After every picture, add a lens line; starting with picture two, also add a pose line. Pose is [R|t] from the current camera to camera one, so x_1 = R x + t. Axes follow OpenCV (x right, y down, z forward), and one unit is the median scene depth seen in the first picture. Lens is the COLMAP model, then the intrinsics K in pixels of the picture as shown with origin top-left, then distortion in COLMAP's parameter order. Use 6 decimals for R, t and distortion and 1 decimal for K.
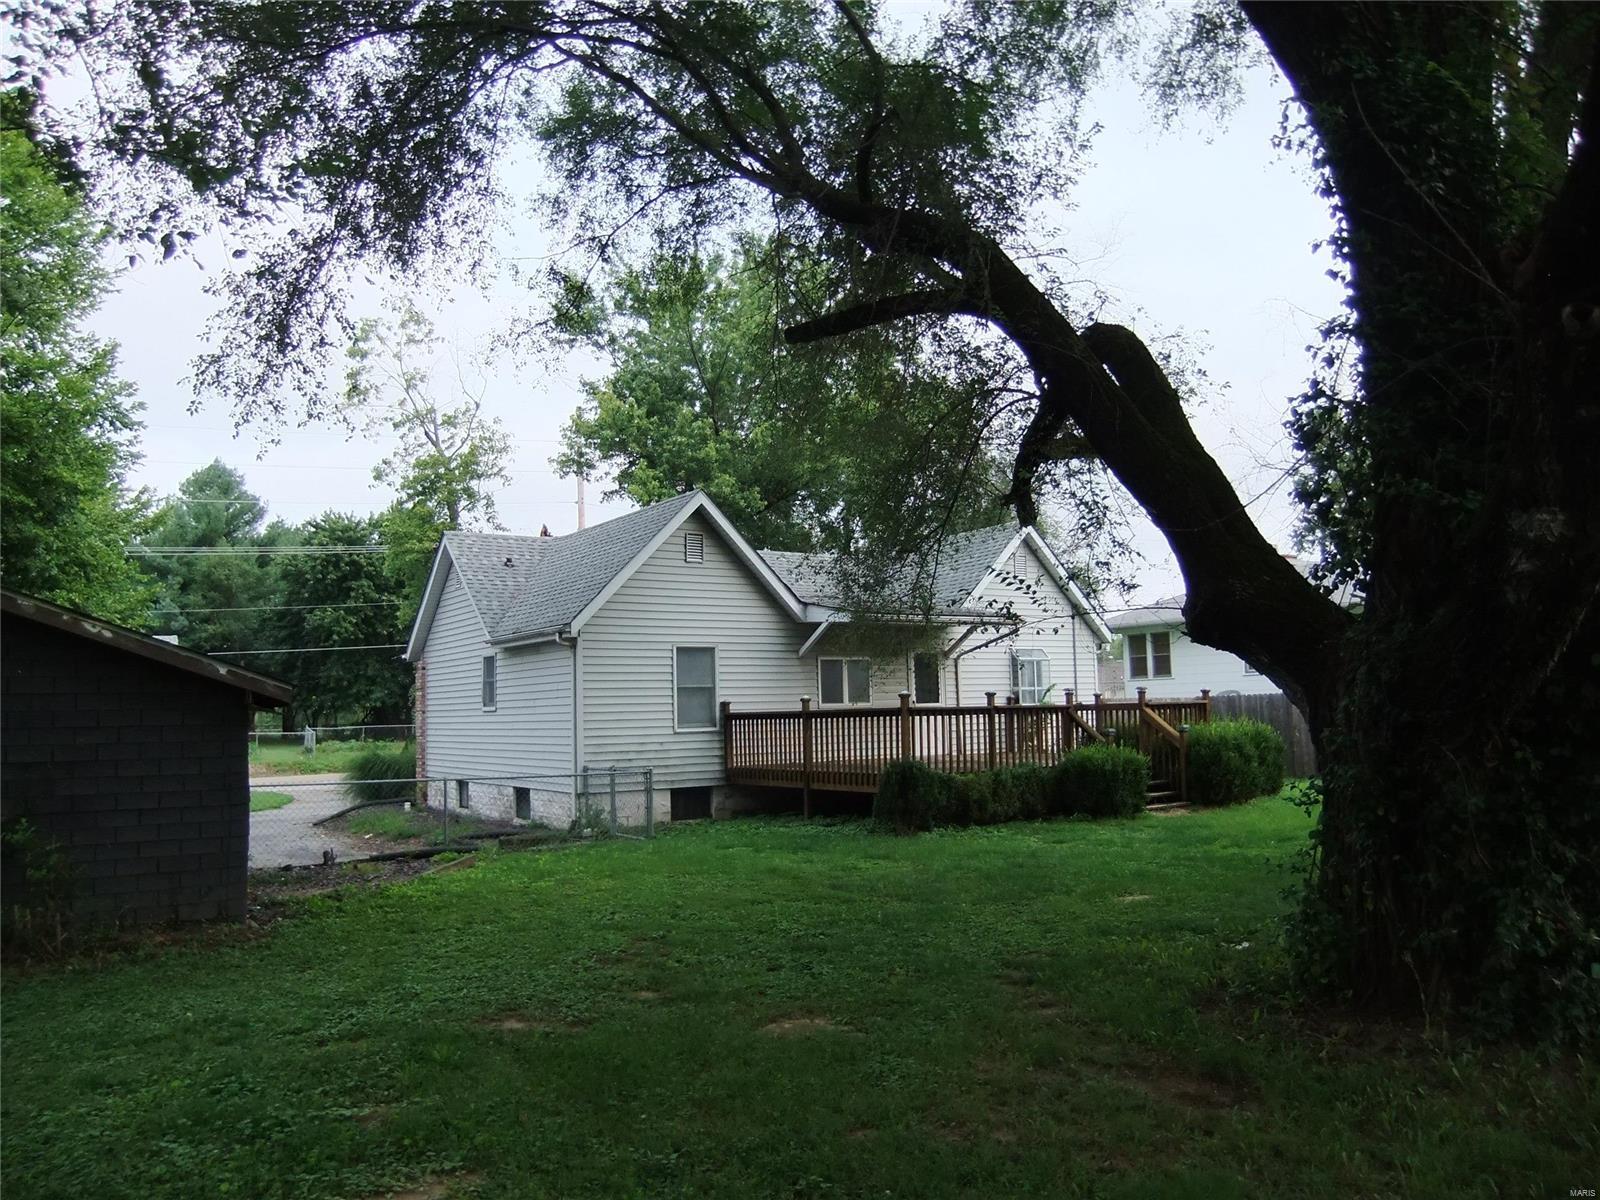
lens RADIAL K [[1235.2, 0, 785.1], [0, 1235.2, 598.6], [0, 0, 1]] dist [-0.071709, 0.035244]
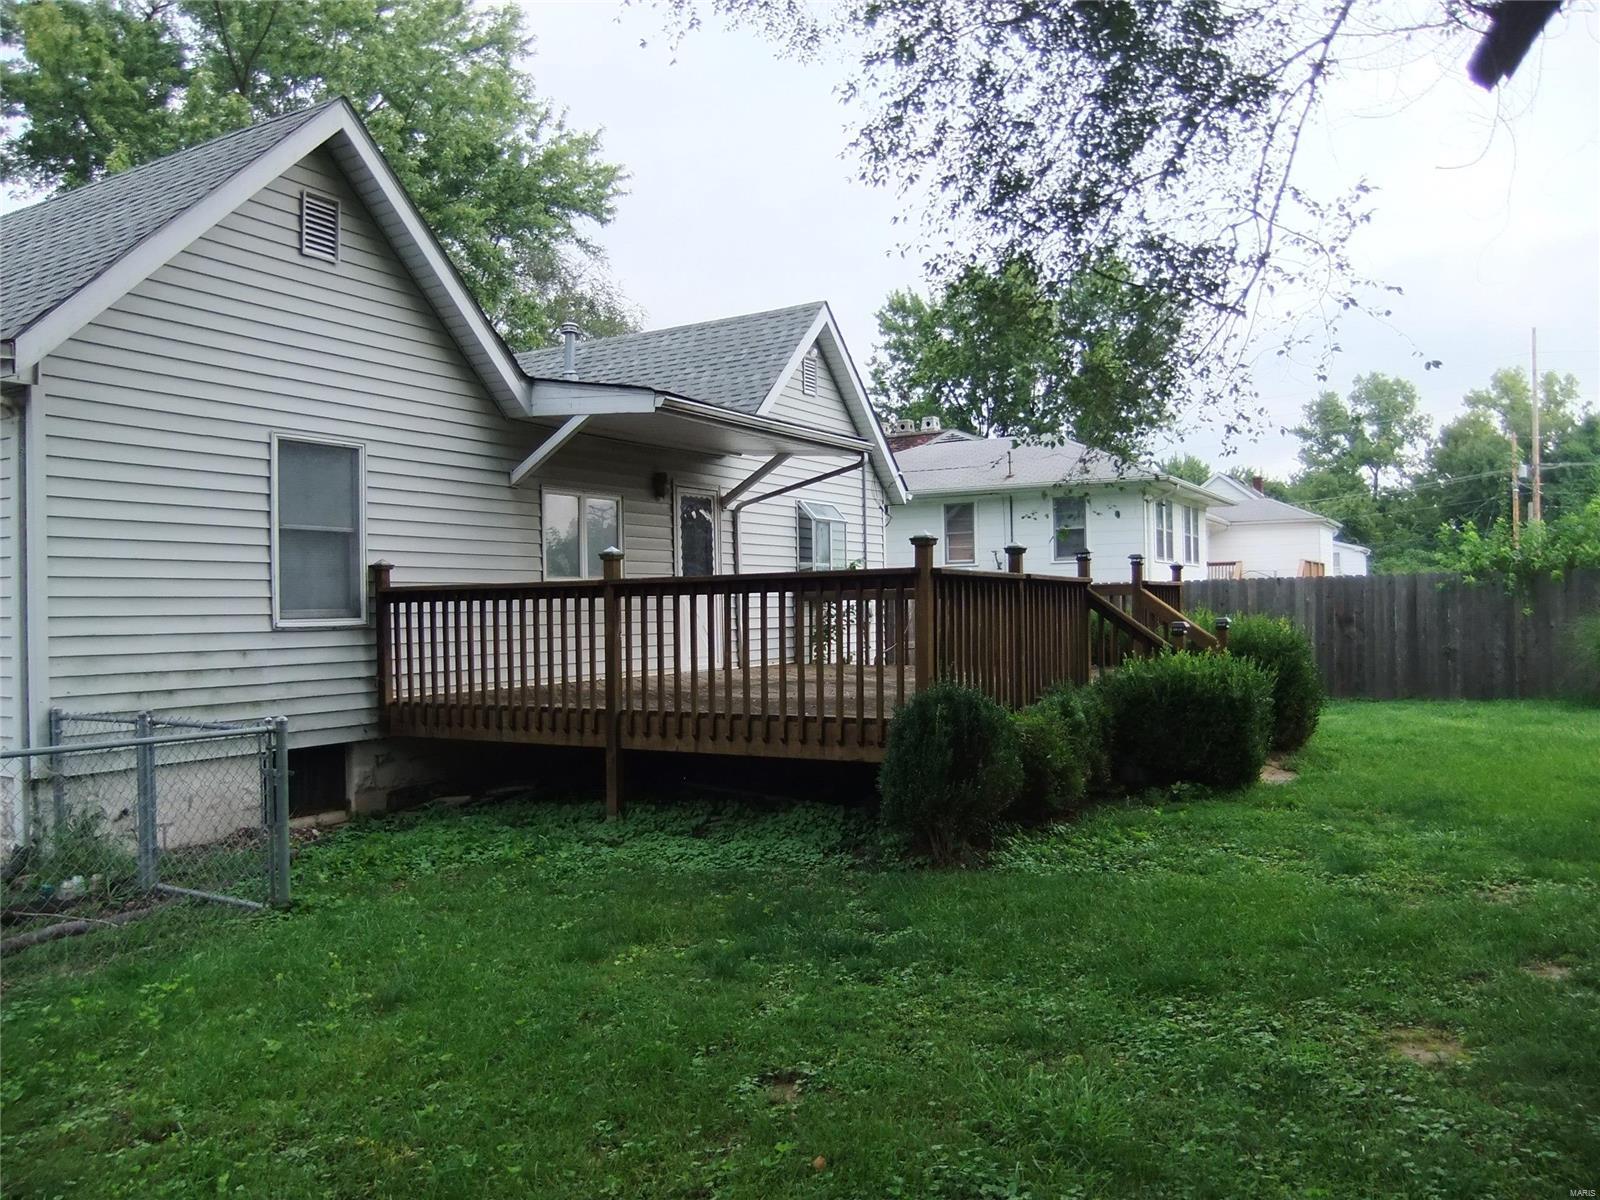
lens RADIAL K [[1206.9, 0, 800.0], [0, 1206.9, 600.0], [0, 0, 1]] dist [-0.043514, 0.006178]
pose [[0.896366, 0.012651, 0.443135, -0.109020], [-0.045974, 0.996856, 0.064537, 0.060589], [-0.440925, -0.078221, 0.894129, 0.518999]]
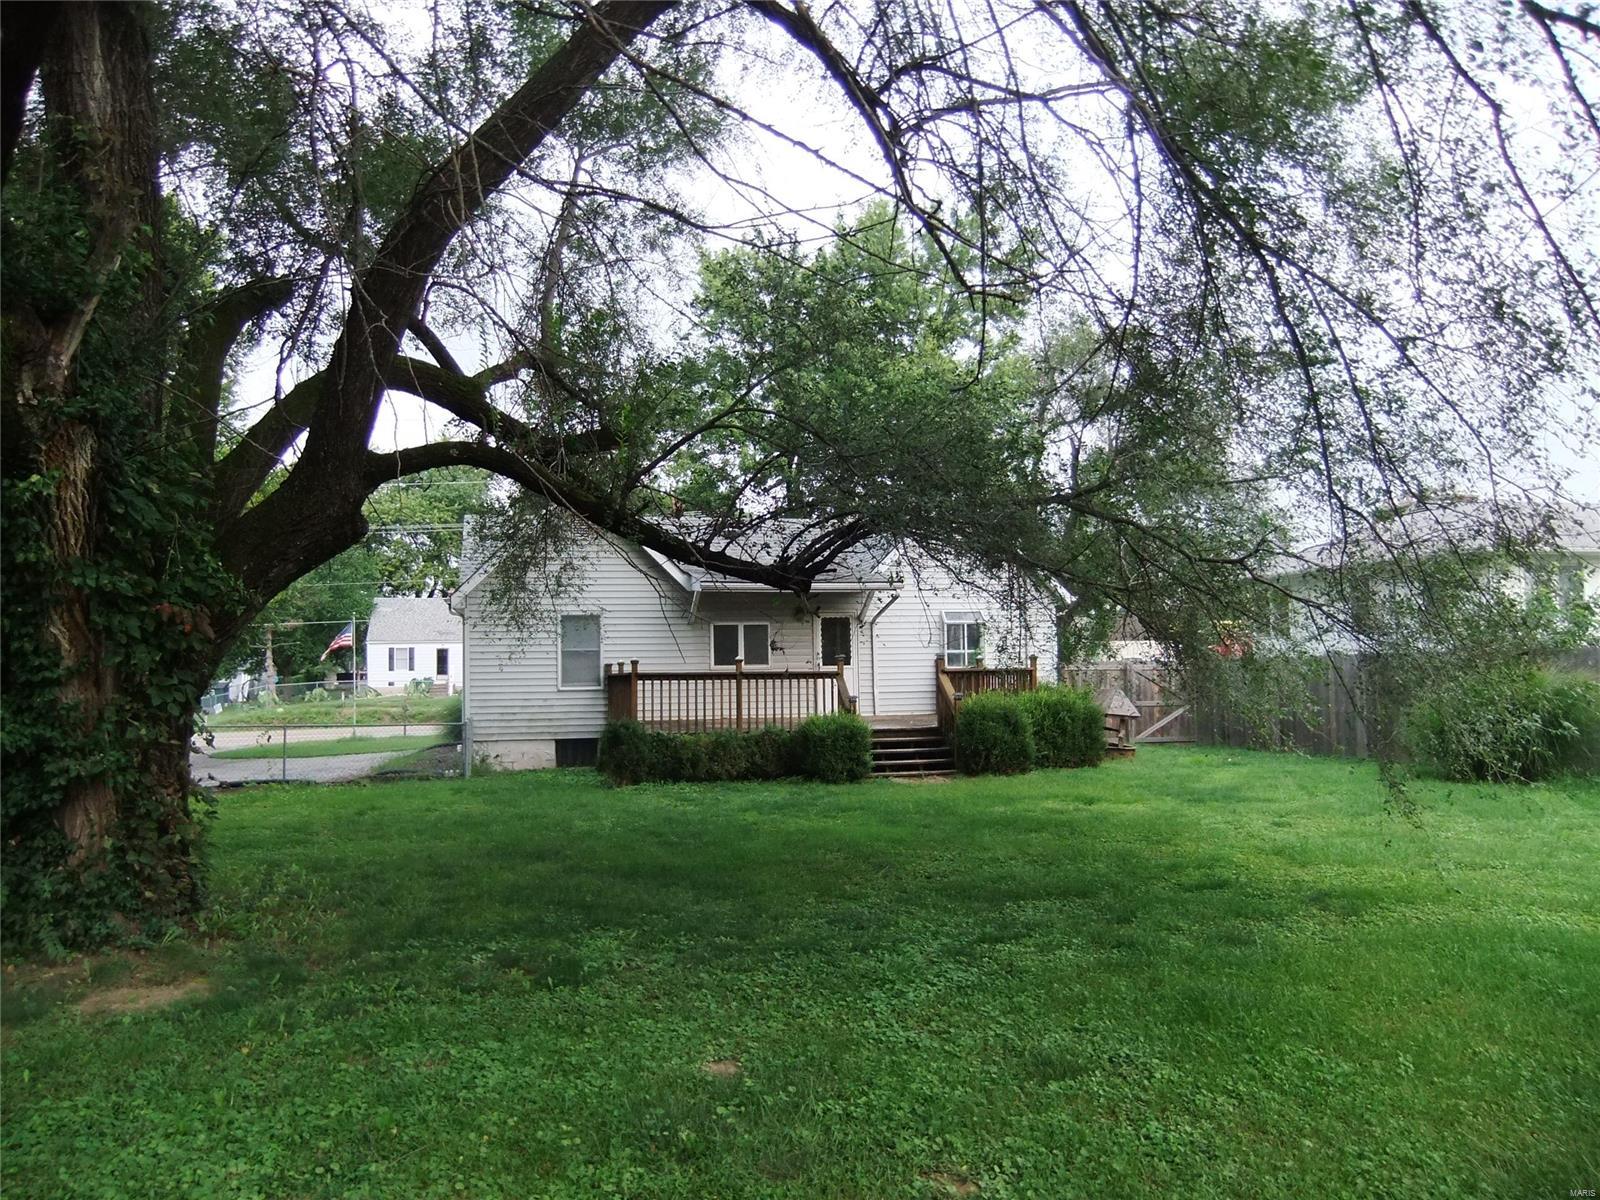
lens RADIAL K [[1235.2, 0, 785.1], [0, 1235.2, 598.6], [0, 0, 1]] dist [-0.071709, 0.035244]
pose [[0.930258, -0.011115, -0.366738, 0.515419], [0.025807, 0.999048, 0.035183, -0.010602], [0.365998, -0.042194, 0.929659, 0.022868]]
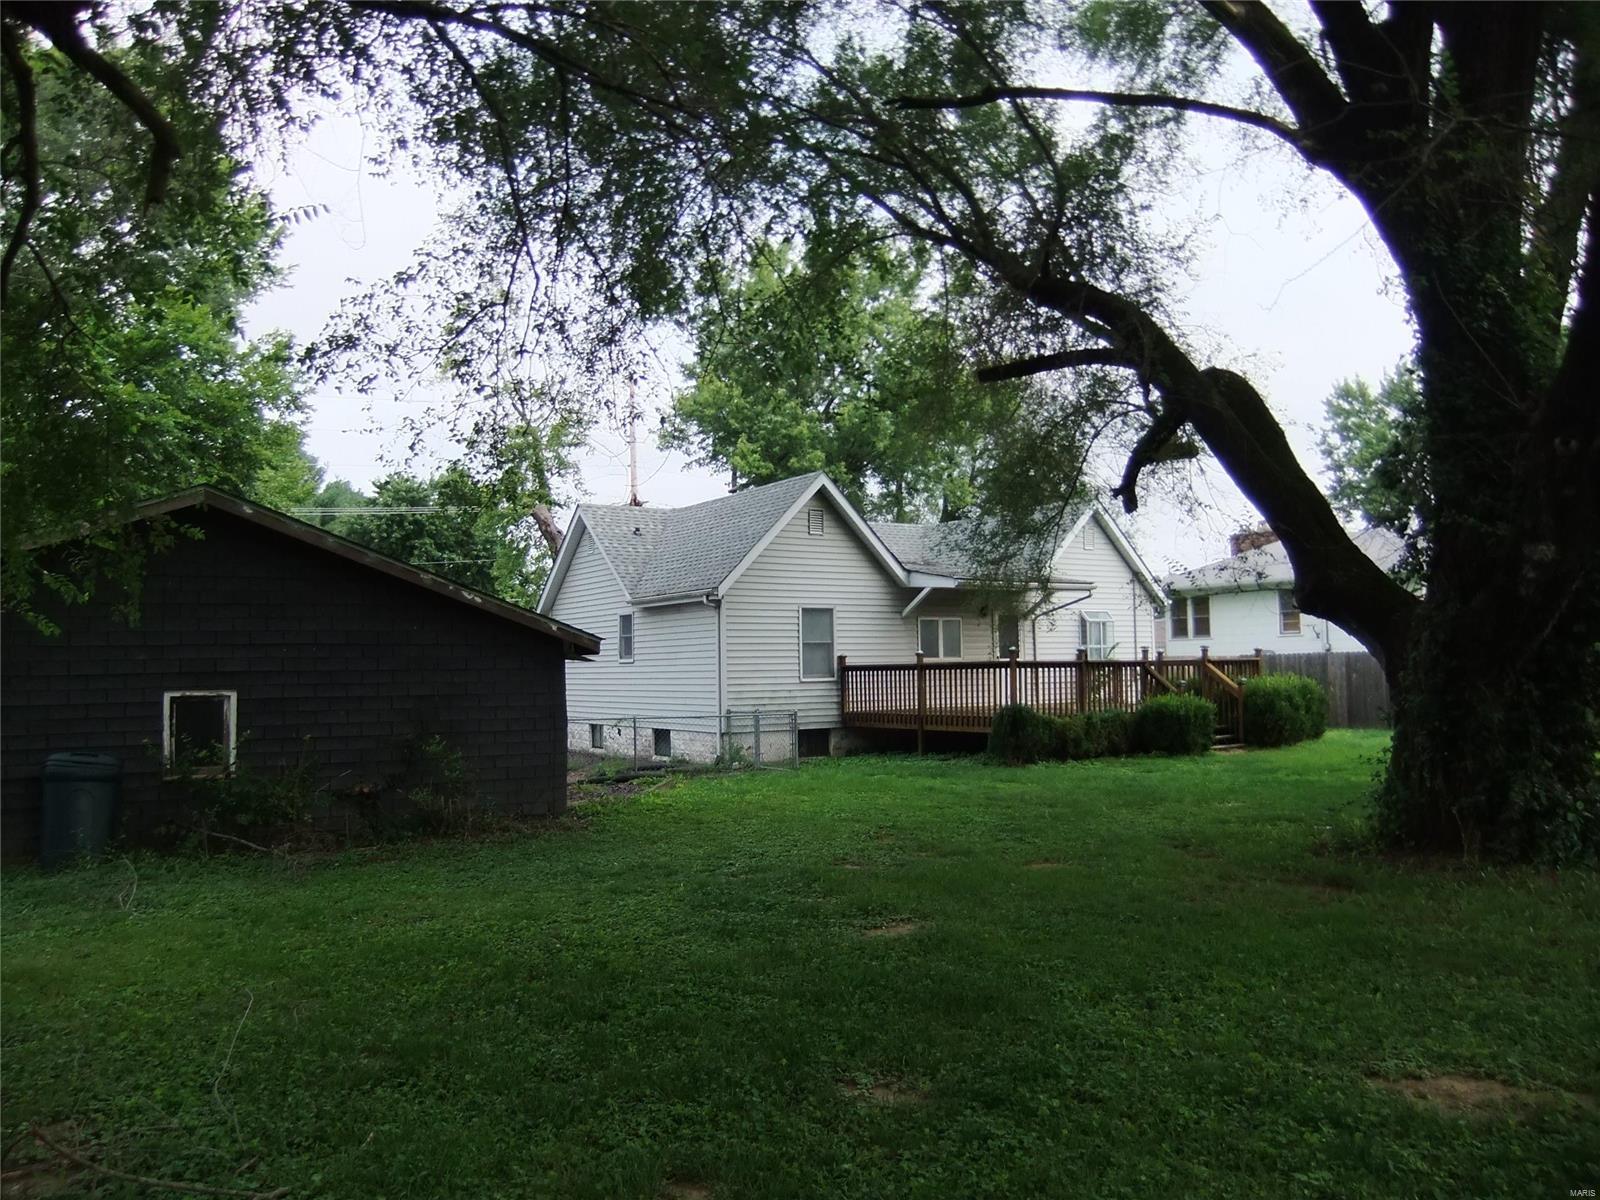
lens RADIAL K [[1235.5, 0, 787.8], [0, 1235.5, 596.7], [0, 0, 1]] dist [-0.068667, 0.039448]
pose [[0.999941, 0.007202, -0.008096, -0.090950], [-0.006928, 0.999421, 0.033318, -0.009622], [0.008331, -0.033260, 0.999412, -0.154077]]
